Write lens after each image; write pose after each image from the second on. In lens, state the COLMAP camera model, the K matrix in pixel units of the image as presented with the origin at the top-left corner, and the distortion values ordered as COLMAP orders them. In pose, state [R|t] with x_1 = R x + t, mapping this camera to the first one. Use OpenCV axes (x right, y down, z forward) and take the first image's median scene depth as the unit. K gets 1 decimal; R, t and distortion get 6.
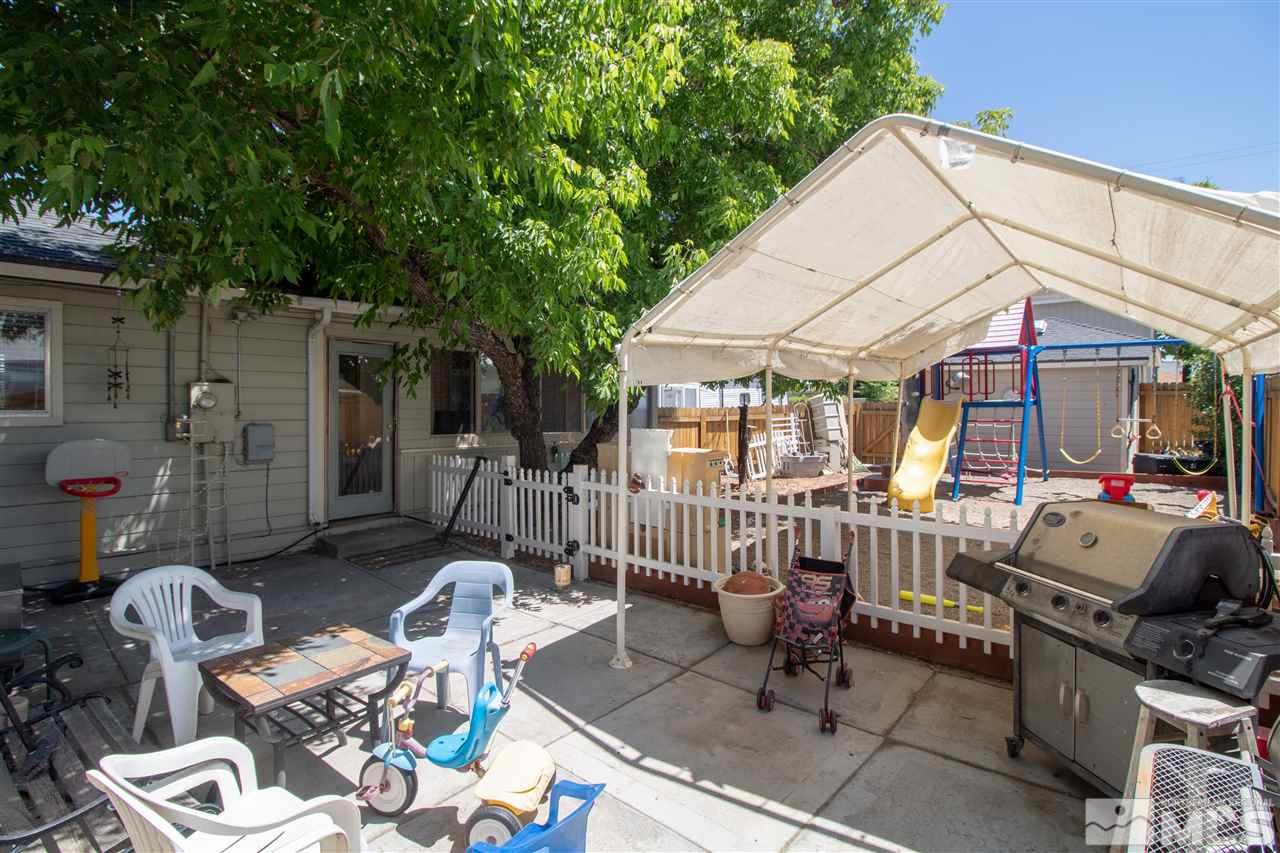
lens RADIAL K [[612.7, 0, 634.6], [0, 612.7, 420.3], [0, 0, 1]] dist [0.000584, -0.015634]
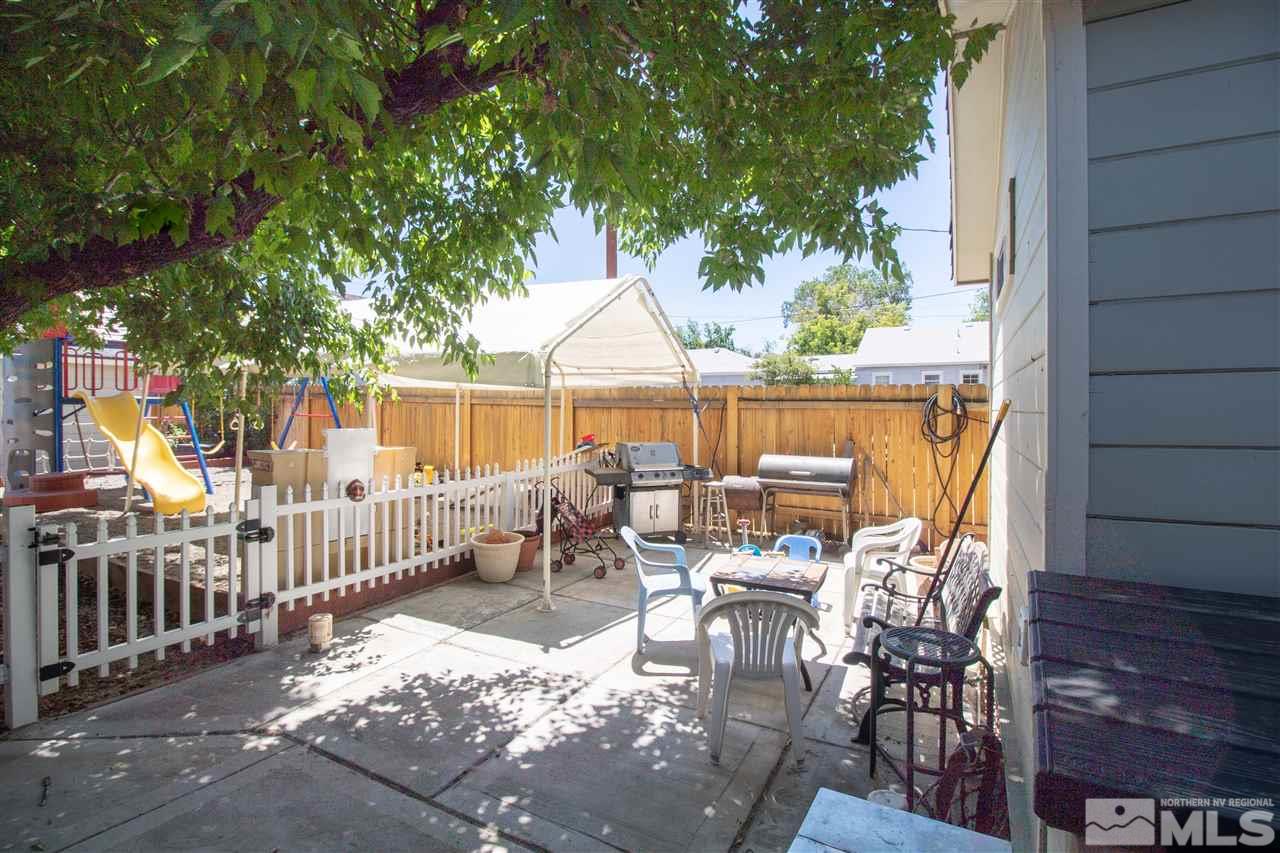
lens RADIAL K [[612.7, 0, 634.6], [0, 612.7, 420.3], [0, 0, 1]] dist [0.000584, -0.015634]
pose [[-0.210045, -0.014297, 0.977587, -0.946137], [0.010102, 0.999808, 0.016792, -0.011239], [-0.977639, 0.013403, -0.209861, 0.782981]]
